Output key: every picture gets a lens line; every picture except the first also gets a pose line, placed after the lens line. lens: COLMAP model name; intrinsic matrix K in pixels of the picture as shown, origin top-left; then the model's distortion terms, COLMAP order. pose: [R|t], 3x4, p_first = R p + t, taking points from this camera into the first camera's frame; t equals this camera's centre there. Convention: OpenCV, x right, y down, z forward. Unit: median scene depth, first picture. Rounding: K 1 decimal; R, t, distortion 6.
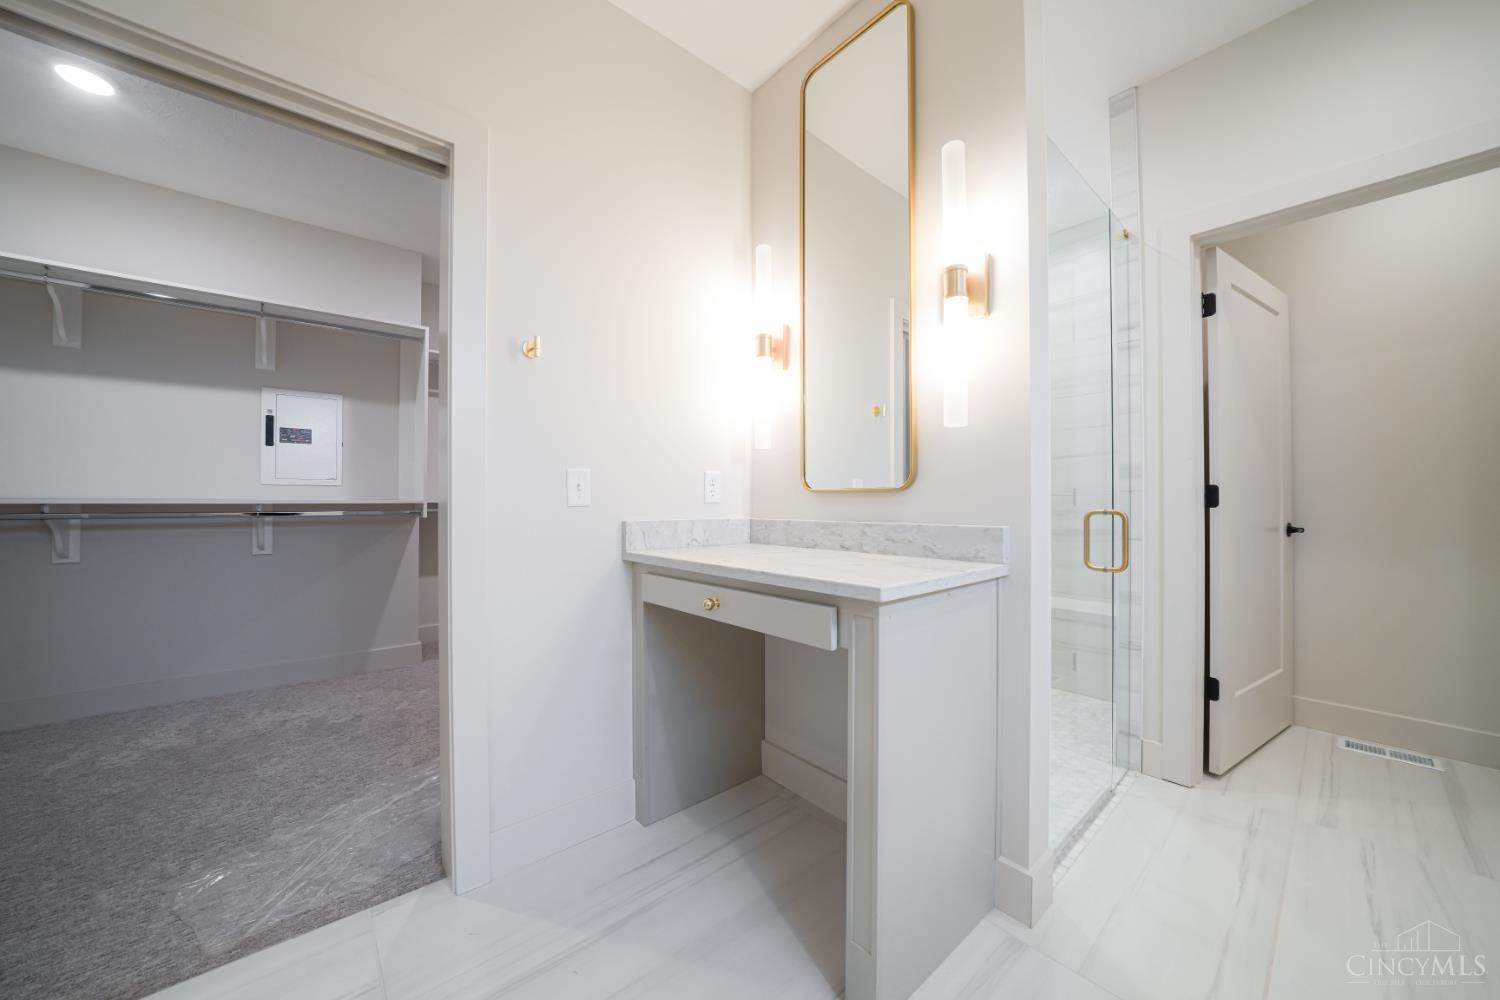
lens RADIAL K [[528.7, 0, 747.1], [0, 528.7, 498.0], [0, 0, 1]] dist [-0.024387, 0.002034]
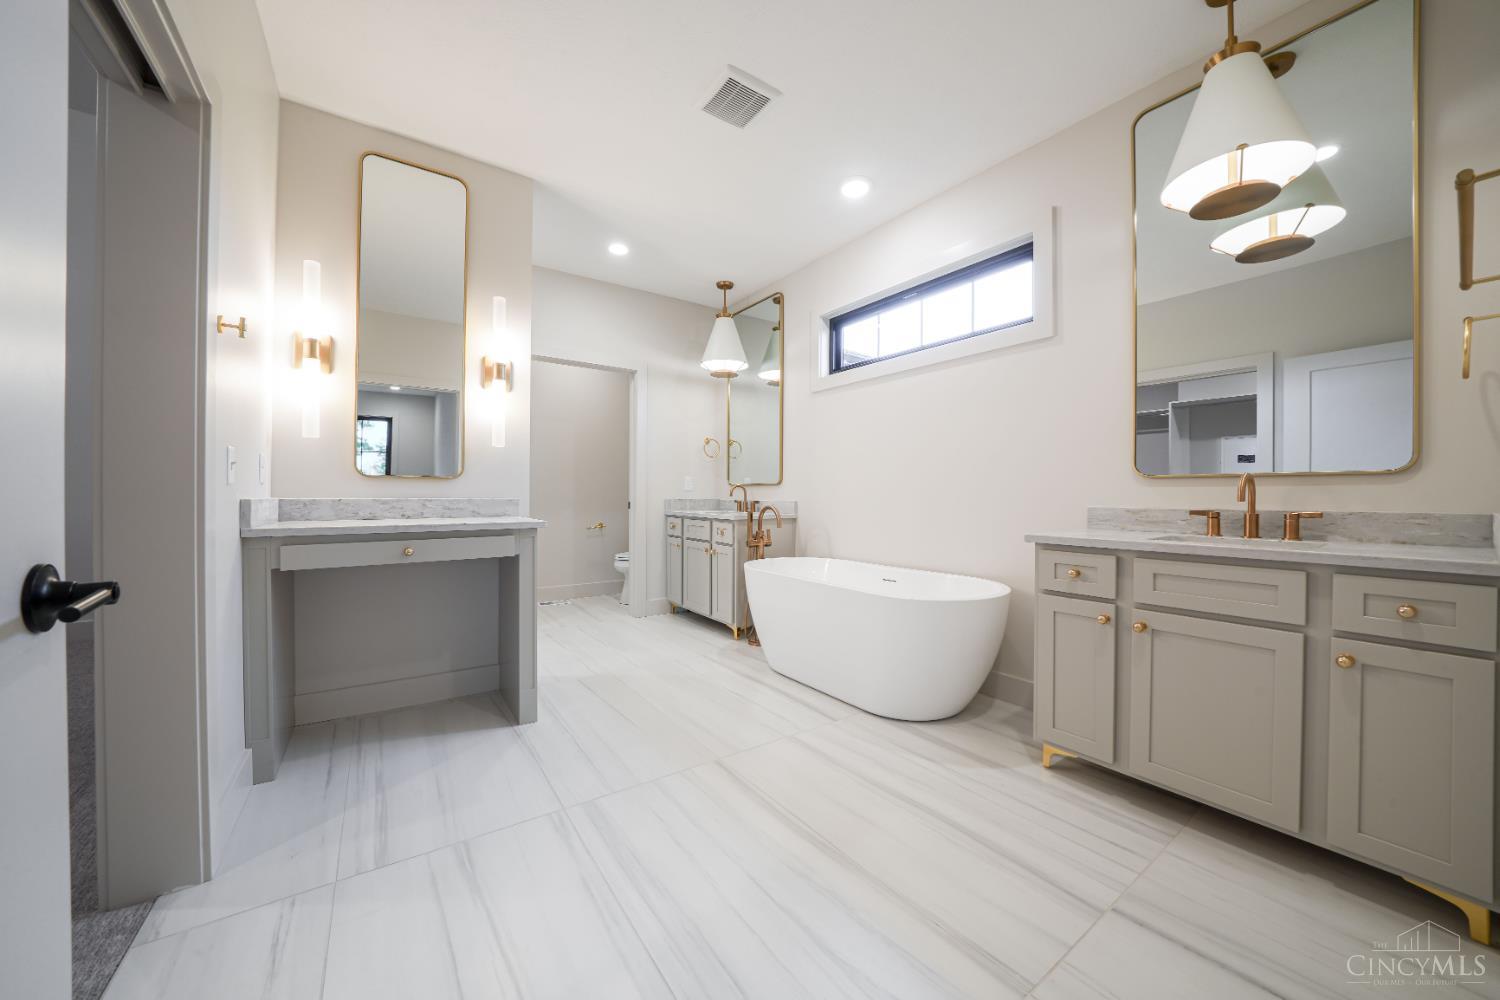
lens RADIAL K [[528.7, 0, 747.1], [0, 528.7, 498.0], [0, 0, 1]] dist [-0.024387, 0.002034]
pose [[0.101044, -0.005319, 0.994868, -1.132938], [-0.009858, 0.999931, 0.006347, 0.024456], [-0.994833, -0.010449, 0.100985, -0.074740]]
